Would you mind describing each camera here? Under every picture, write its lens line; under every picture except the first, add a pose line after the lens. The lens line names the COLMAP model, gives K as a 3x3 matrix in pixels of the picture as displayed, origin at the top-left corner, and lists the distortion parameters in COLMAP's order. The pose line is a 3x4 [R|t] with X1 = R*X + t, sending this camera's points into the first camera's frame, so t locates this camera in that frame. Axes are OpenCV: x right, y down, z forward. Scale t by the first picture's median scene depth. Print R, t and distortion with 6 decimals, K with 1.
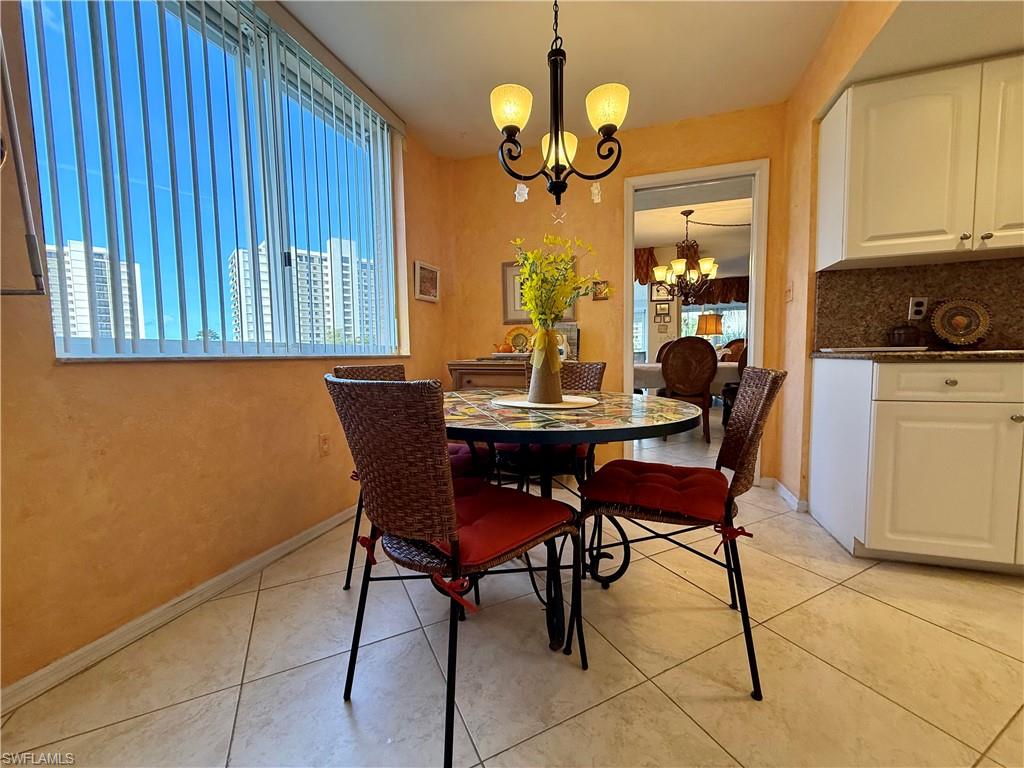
lens RADIAL K [[408.6, 0, 512.0], [0, 408.6, 384.0], [0, 0, 1]] dist [0.000802, -0.000713]
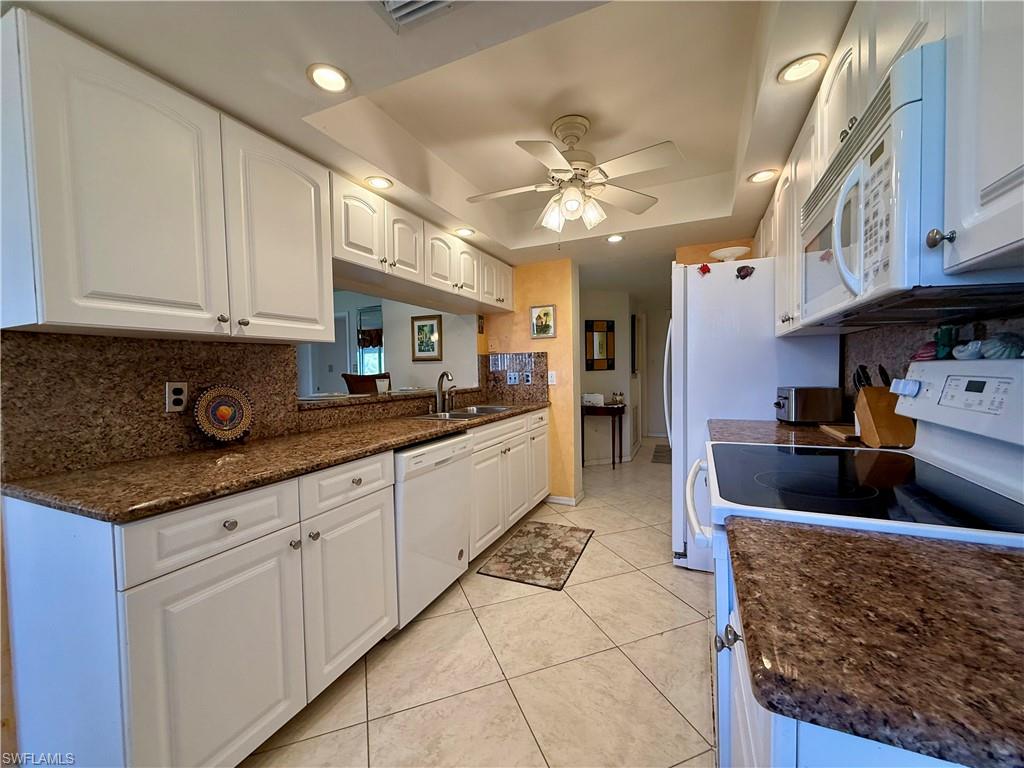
lens RADIAL K [[408.6, 0, 512.0], [0, 408.6, 384.0], [0, 0, 1]] dist [0.000802, -0.000713]
pose [[0.109777, -0.020609, 0.993743, 0.325876], [0.090777, 0.995815, 0.010624, -0.166549], [-0.989802, 0.089042, 0.111188, 0.315294]]
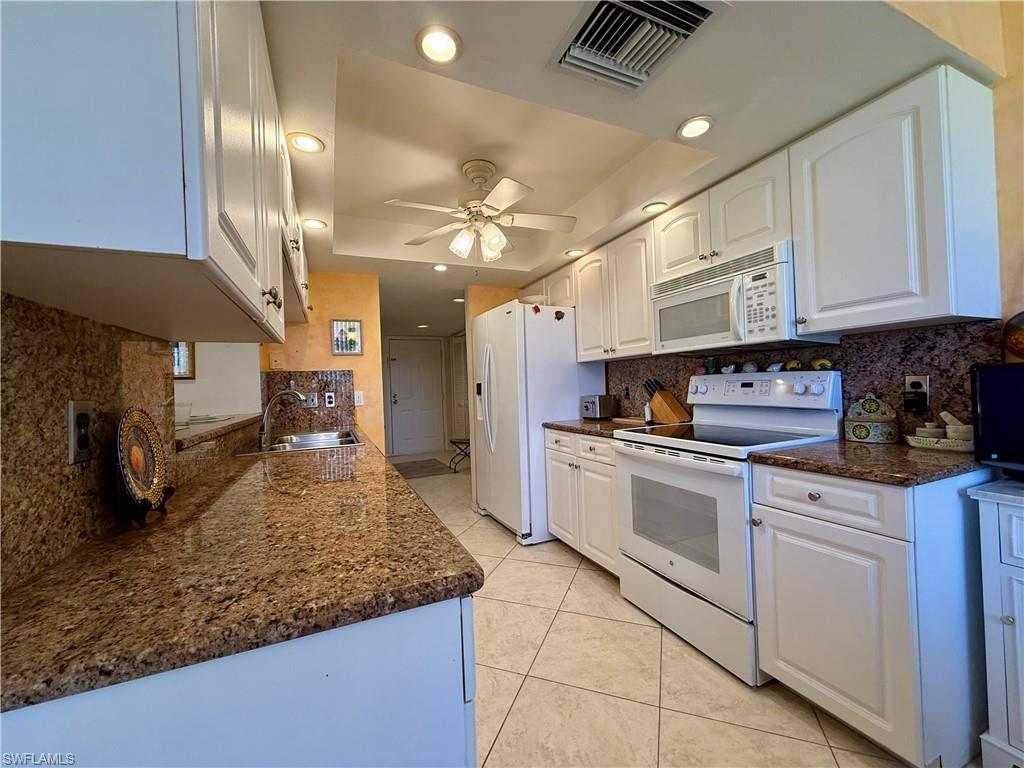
lens RADIAL K [[408.6, 0, 512.0], [0, 408.6, 384.0], [0, 0, 1]] dist [0.000802, -0.000713]
pose [[-0.670118, 0.043879, 0.740956, 0.478873], [0.100694, 0.994397, 0.032180, -0.207077], [-0.735393, 0.096174, -0.670782, 0.988686]]
